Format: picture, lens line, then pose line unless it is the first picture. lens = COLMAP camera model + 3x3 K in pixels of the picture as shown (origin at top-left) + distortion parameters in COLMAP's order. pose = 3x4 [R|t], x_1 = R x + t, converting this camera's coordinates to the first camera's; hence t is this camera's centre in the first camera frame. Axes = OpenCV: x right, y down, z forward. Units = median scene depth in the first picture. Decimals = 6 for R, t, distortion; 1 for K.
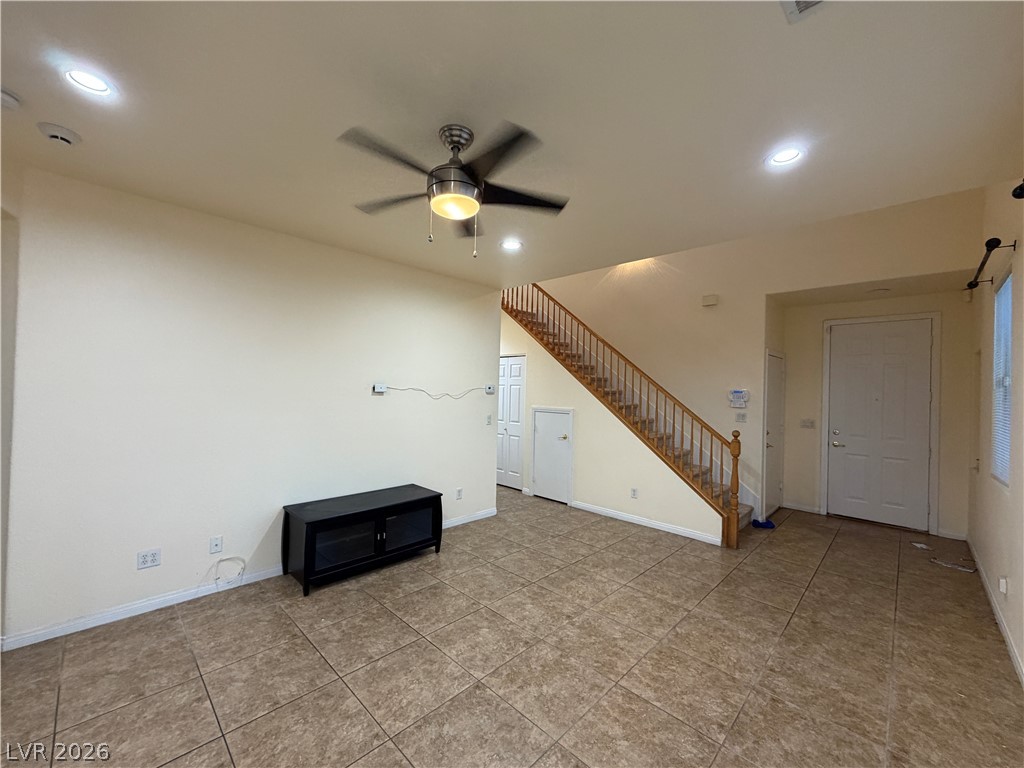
lens RADIAL K [[409.5, 0, 507.5], [0, 409.5, 384.6], [0, 0, 1]] dist [0.000250, 0.000081]
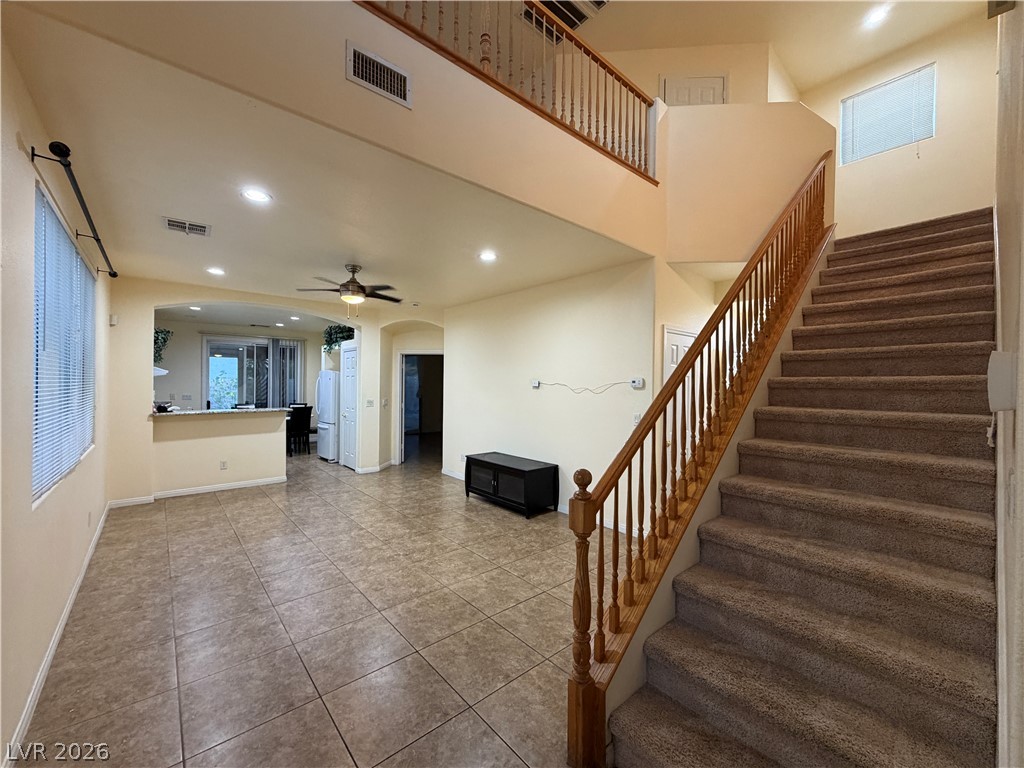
lens RADIAL K [[409.5, 0, 507.5], [0, 409.5, 384.6], [0, 0, 1]] dist [0.000250, 0.000081]
pose [[-0.087110, -0.024644, -0.995894, 1.470078], [-0.002525, 0.999696, -0.024517, 0.065217], [0.996196, 0.000379, -0.087146, 1.481307]]
